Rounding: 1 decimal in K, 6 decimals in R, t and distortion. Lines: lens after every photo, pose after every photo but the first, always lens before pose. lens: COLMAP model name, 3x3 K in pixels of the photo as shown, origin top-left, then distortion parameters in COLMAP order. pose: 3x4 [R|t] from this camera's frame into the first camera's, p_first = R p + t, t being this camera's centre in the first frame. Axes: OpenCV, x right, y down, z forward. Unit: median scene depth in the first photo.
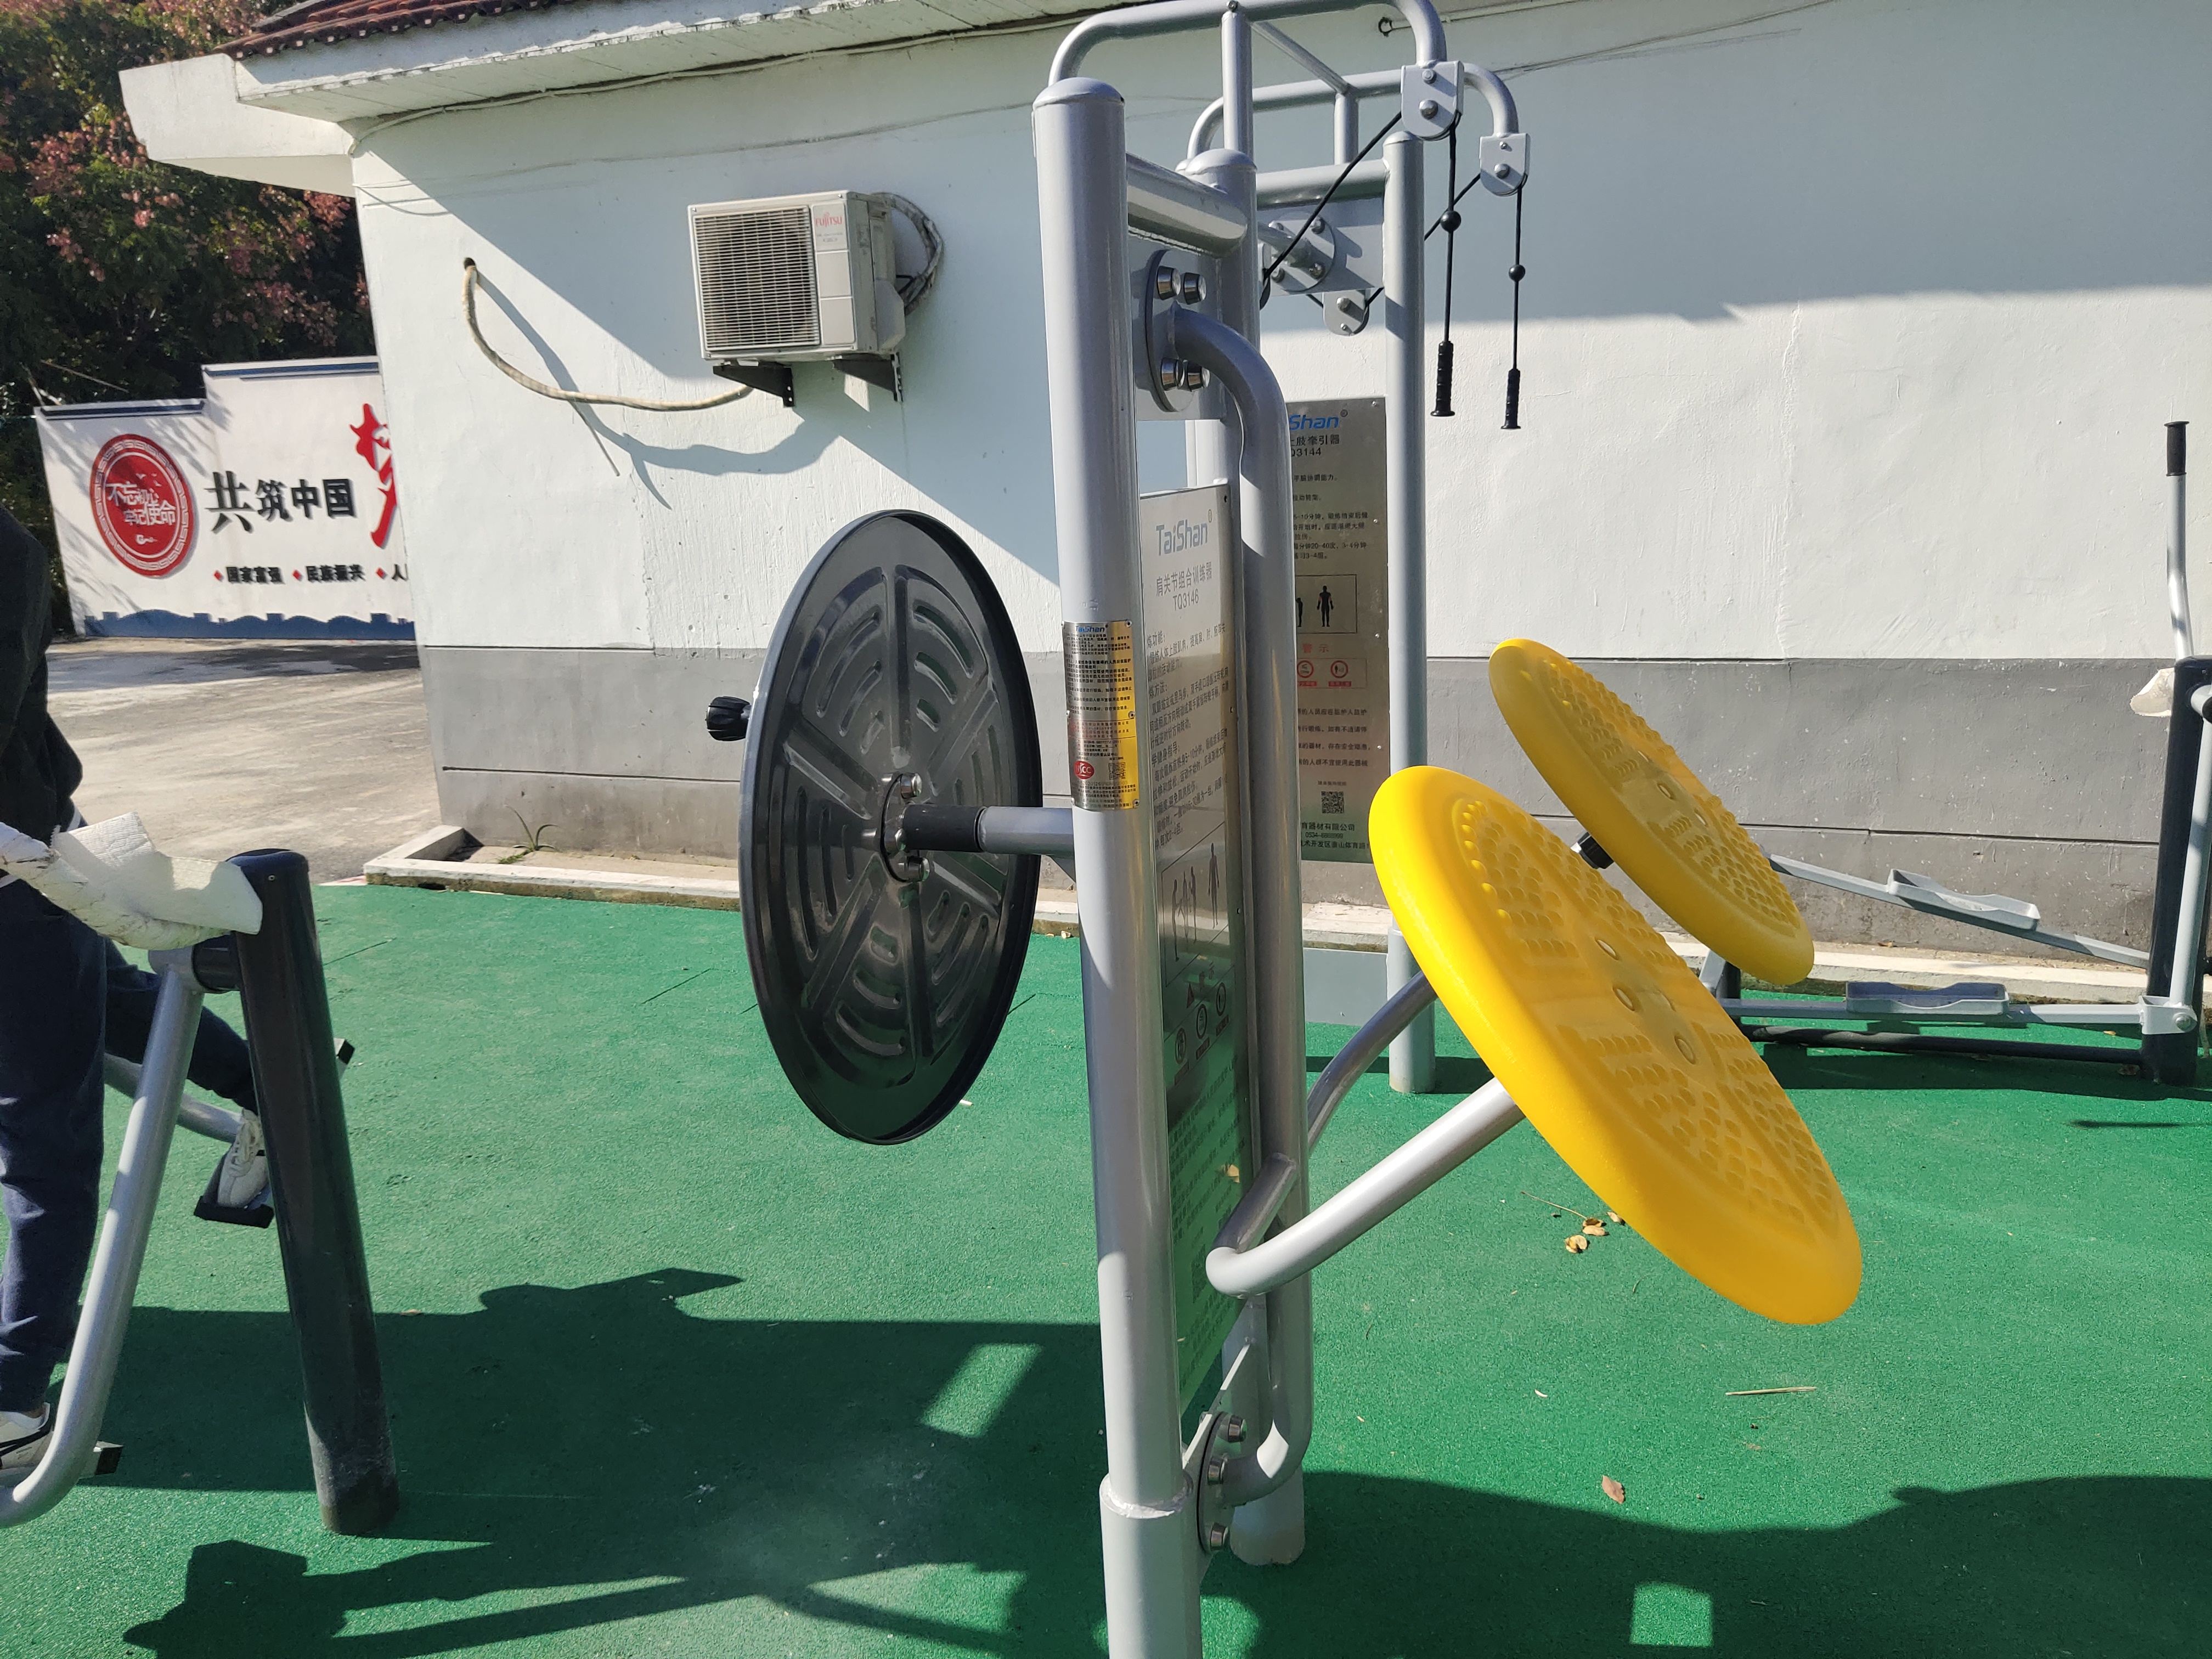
lens RADIAL K [[1688.4, 0, 1103.4], [0, 1688.4, 836.4], [0, 0, 1]] dist [0.040674, -0.018351]
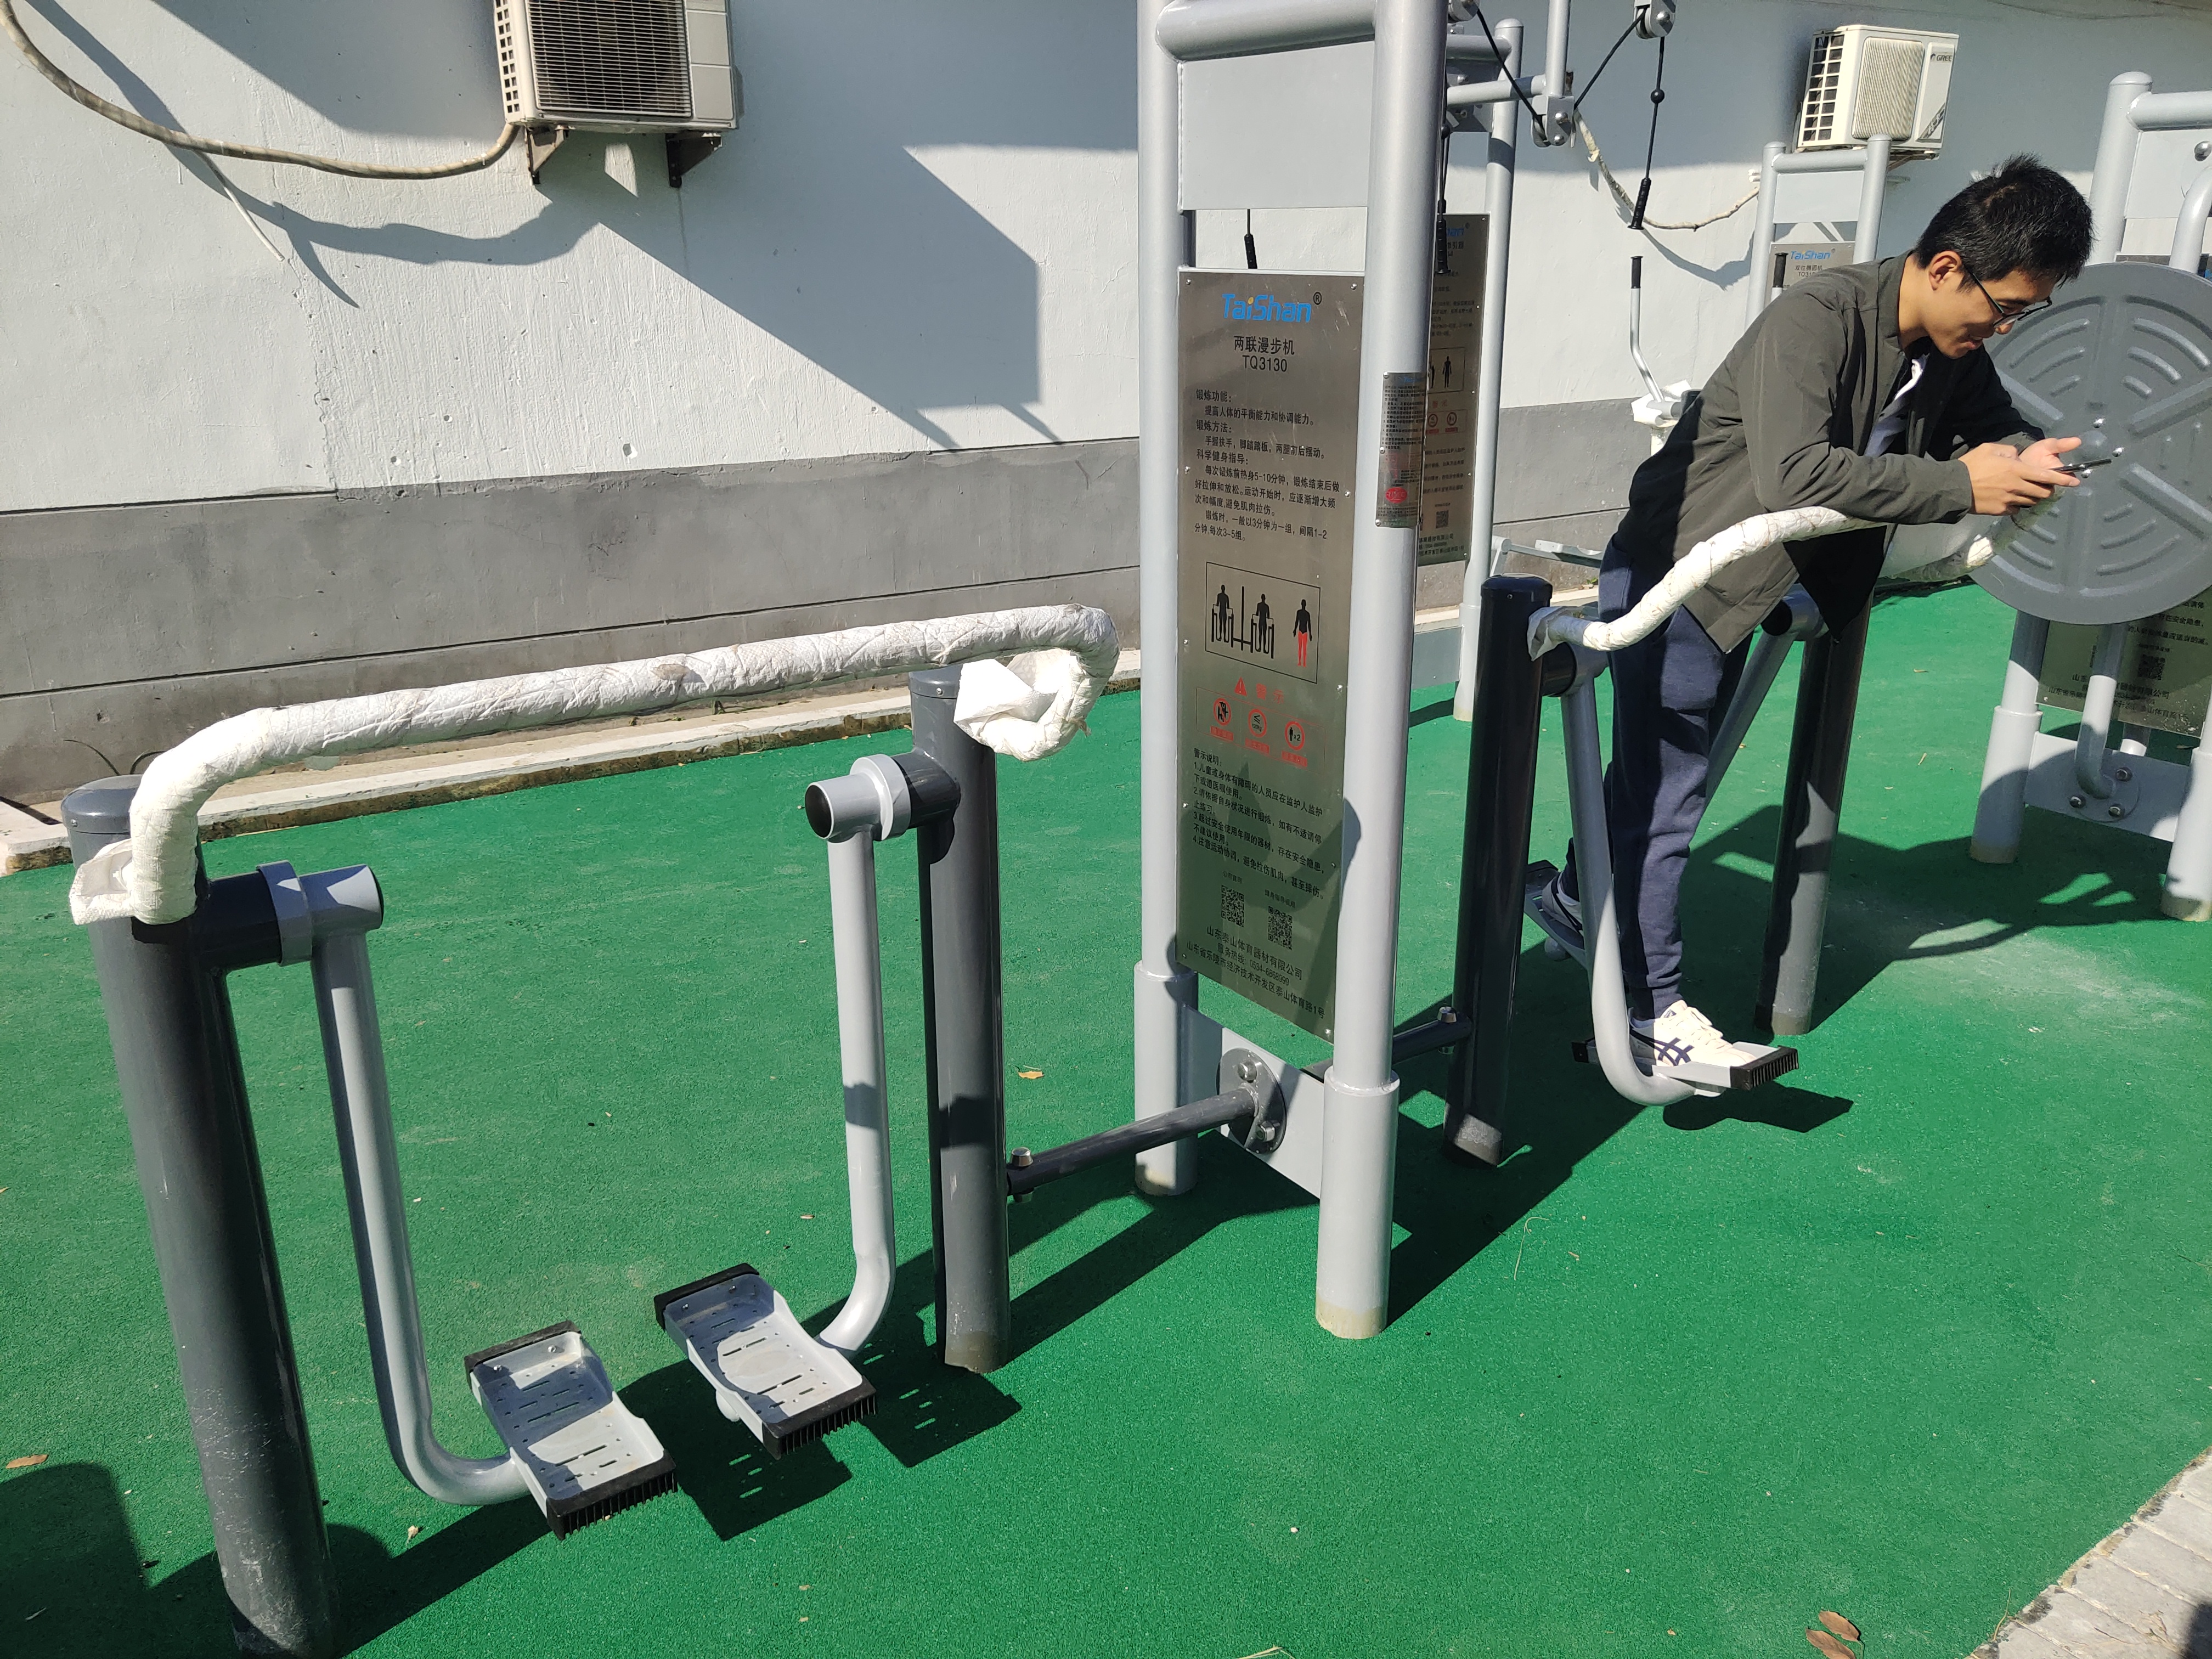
lens RADIAL K [[1688.4, 0, 1114.1], [0, 1688.4, 863.0], [0, 0, 1]] dist [0.040674, -0.018351]
pose [[0.575772, -0.243592, 0.780480, -0.902717], [0.166465, 0.969518, 0.179788, -0.031977], [-0.800485, 0.026405, 0.598771, 0.304905]]
